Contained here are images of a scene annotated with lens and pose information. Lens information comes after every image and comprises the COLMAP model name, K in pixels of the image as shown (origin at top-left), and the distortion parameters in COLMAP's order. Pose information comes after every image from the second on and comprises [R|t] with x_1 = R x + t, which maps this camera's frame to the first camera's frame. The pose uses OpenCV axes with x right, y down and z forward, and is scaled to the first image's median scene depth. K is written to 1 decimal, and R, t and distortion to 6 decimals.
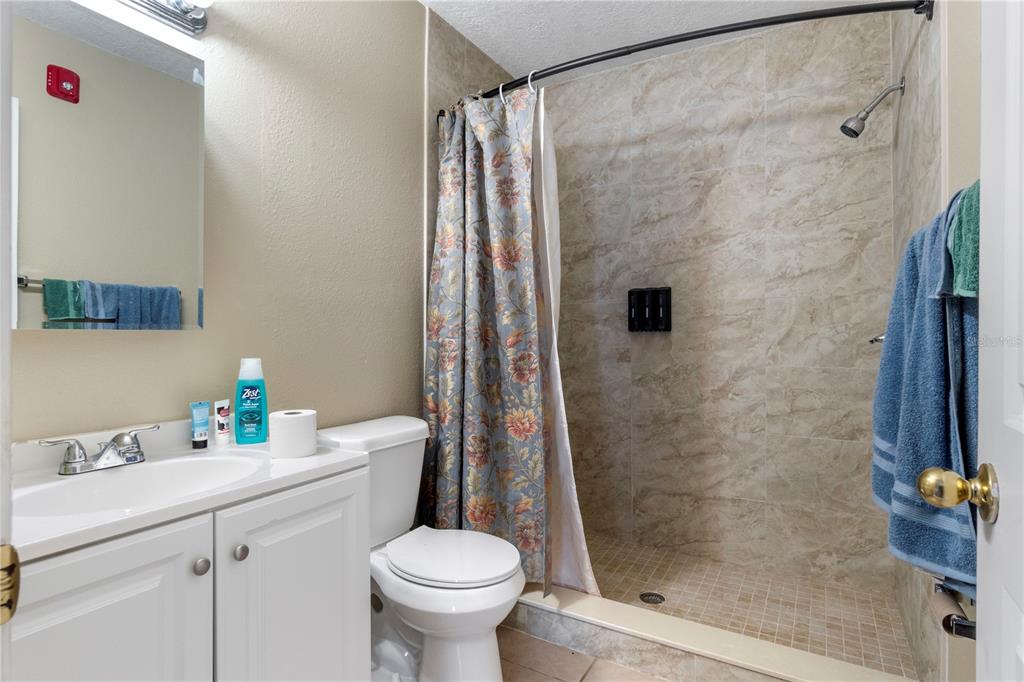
lens RADIAL K [[528.0, 0, 510.3], [0, 528.0, 337.3], [0, 0, 1]] dist [-0.000175, -0.000005]
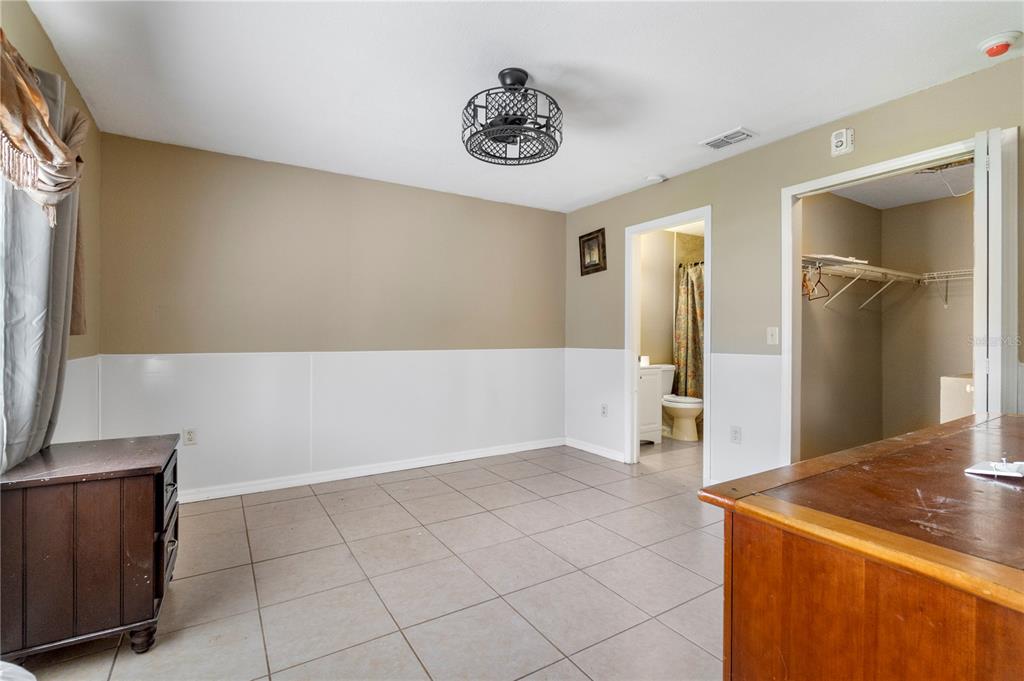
lens RADIAL K [[456.5, 0, 503.8], [0, 456.5, 339.3], [0, 0, 1]] dist [-0.000092, -0.000217]
pose [[0.883518, 0.004135, -0.468379, 0.227774], [-0.006331, 0.999975, -0.003114, 0.010793], [0.468355, 0.005716, 0.883522, -1.992637]]
